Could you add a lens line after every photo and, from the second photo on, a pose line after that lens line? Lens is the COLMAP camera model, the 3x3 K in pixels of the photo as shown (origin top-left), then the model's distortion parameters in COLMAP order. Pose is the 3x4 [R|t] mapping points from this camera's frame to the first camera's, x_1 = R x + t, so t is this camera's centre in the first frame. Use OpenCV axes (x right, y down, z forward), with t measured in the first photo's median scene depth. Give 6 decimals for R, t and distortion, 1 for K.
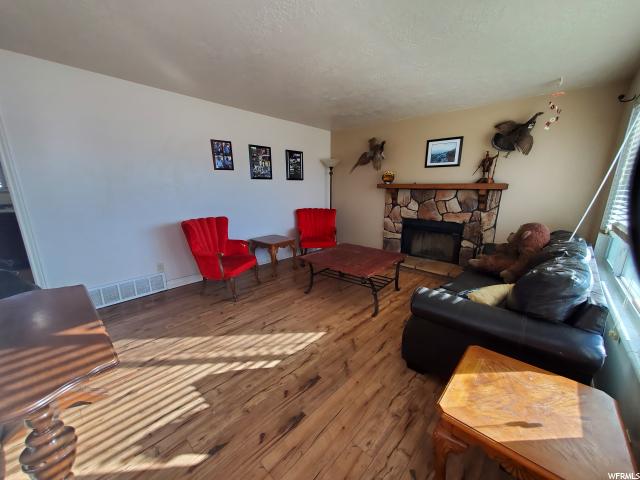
lens RADIAL K [[254.2, 0, 321.3], [0, 254.2, 241.4], [0, 0, 1]] dist [0.002130, 0.000046]
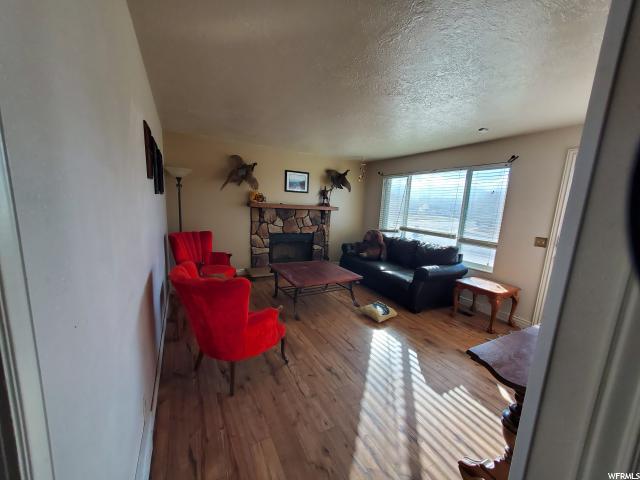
lens RADIAL K [[254.2, 0, 322.6], [0, 254.2, 240.0], [0, 0, 1]] dist [0.002130, 0.000046]
pose [[0.326537, -0.120340, 0.937492, -0.766282], [0.149397, 0.985965, 0.074526, -0.132106], [-0.933303, 0.115723, 0.339932, 0.471330]]
